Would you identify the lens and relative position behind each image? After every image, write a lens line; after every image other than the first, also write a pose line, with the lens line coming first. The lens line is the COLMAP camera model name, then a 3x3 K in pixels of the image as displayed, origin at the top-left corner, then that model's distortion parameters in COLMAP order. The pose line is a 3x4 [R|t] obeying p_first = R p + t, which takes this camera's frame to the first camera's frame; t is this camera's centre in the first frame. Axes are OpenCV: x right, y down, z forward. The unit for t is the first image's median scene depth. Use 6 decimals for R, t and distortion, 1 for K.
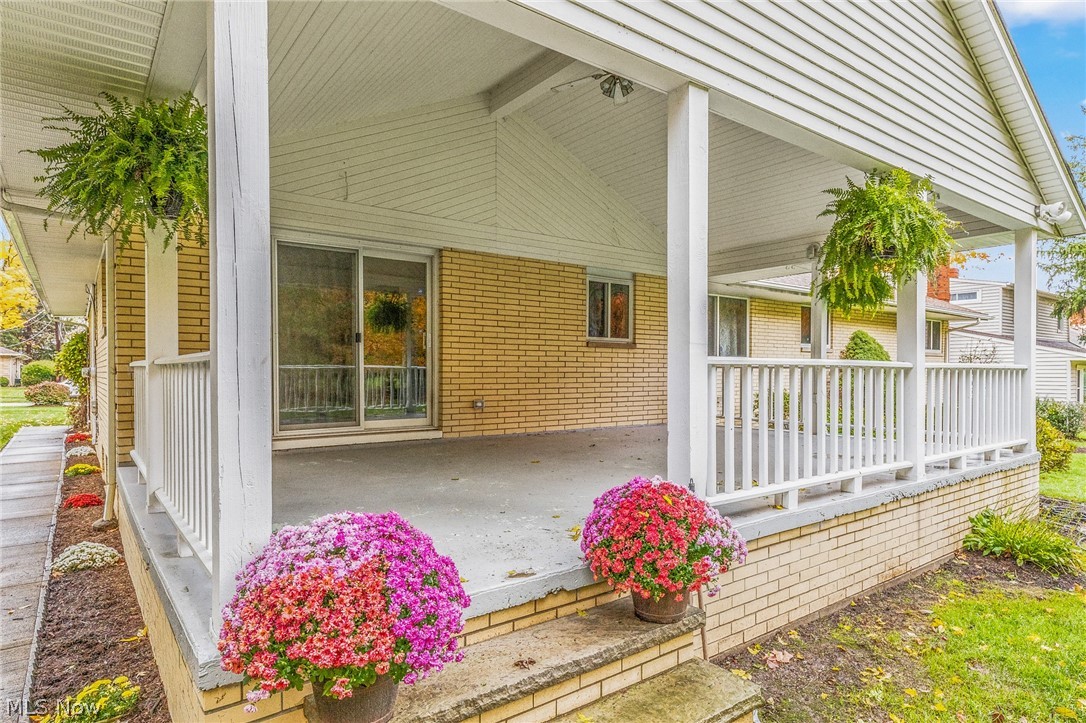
lens RADIAL K [[628.8, 0, 575.8], [0, 628.8, 361.3], [0, 0, 1]] dist [0.002344, 0.000208]
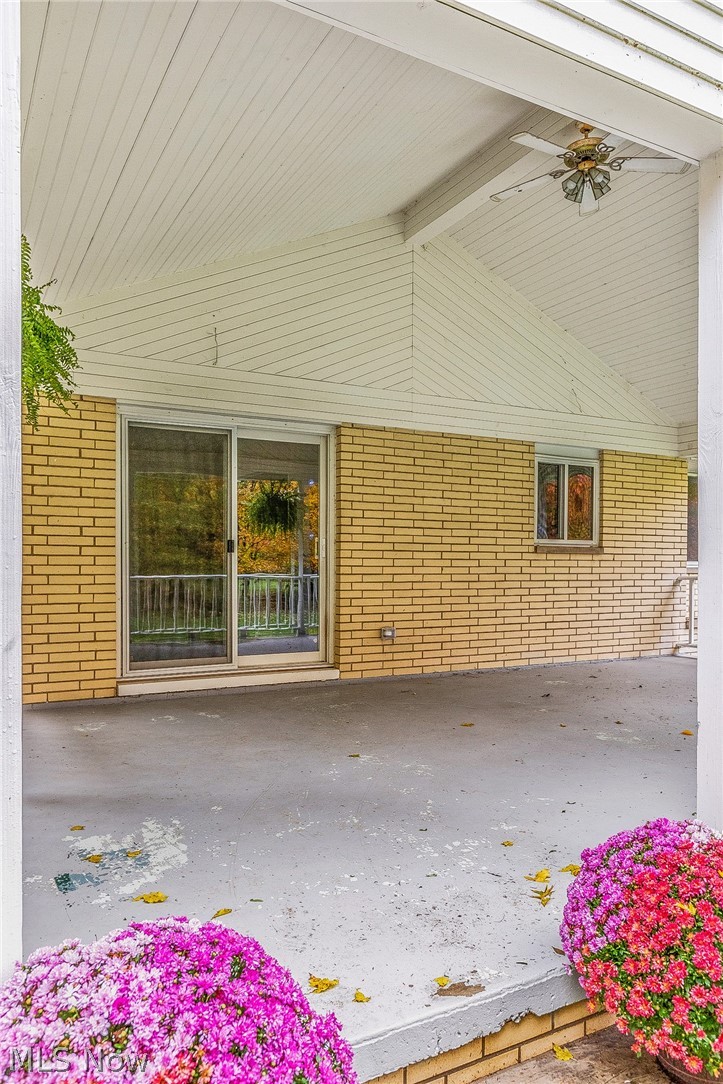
lens RADIAL K [[725.1, 0, 361.5], [0, 725.1, 542.0], [0, 0, 1]] dist [0.003726, -0.000249]
pose [[0.982024, 0.003389, -0.188724, -0.024725], [-0.004748, 0.999966, -0.006749, -0.033927], [0.188695, 0.007523, 0.982007, 0.158750]]
